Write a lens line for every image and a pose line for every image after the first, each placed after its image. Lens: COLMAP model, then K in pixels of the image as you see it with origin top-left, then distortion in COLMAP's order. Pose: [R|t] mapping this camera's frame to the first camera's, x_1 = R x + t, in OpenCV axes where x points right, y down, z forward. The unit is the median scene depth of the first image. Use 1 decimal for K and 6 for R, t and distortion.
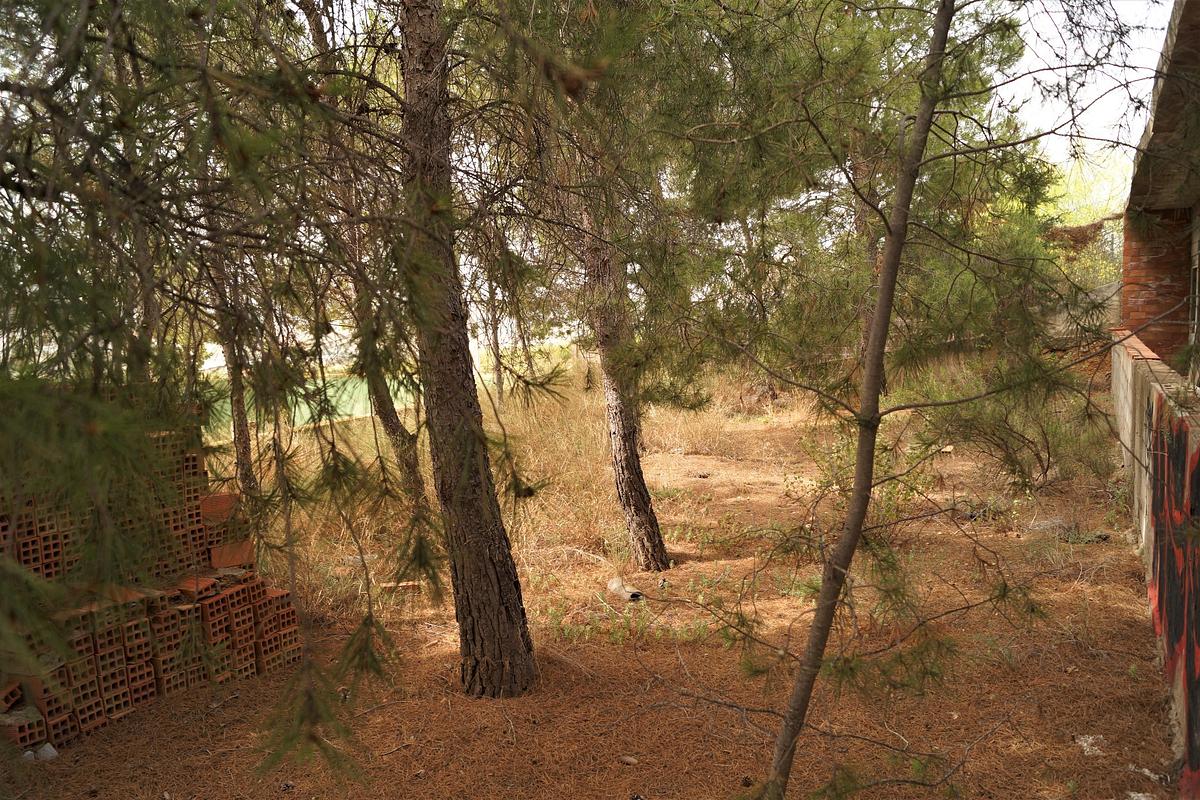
lens RADIAL K [[948.0, 0, 602.8], [0, 948.0, 402.8], [0, 0, 1]] dist [-0.082734, 0.004421]
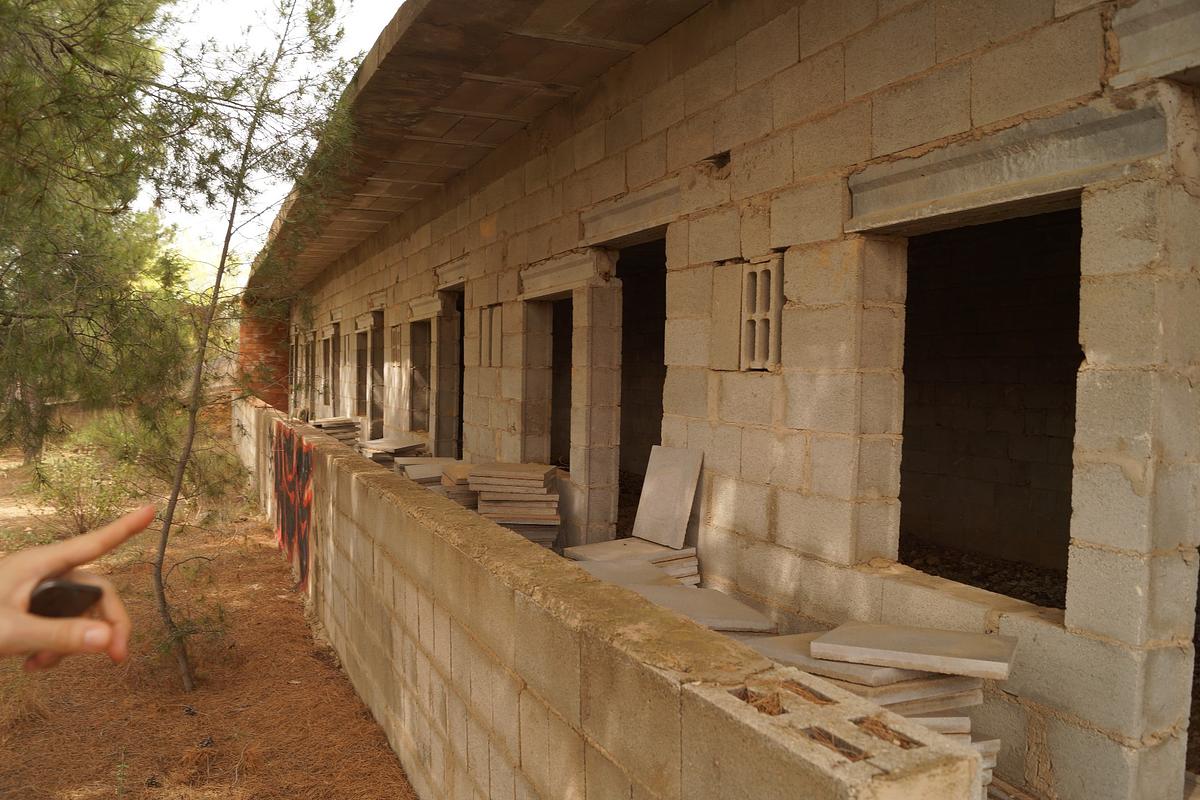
lens RADIAL K [[948.0, 0, 601.4], [0, 948.0, 402.9], [0, 0, 1]] dist [-0.082734, 0.004421]
pose [[0.627563, 0.016254, 0.778396, -0.283558], [0.036241, 0.998088, -0.050060, 0.045979], [-0.777722, 0.059625, 0.625774, -0.426910]]
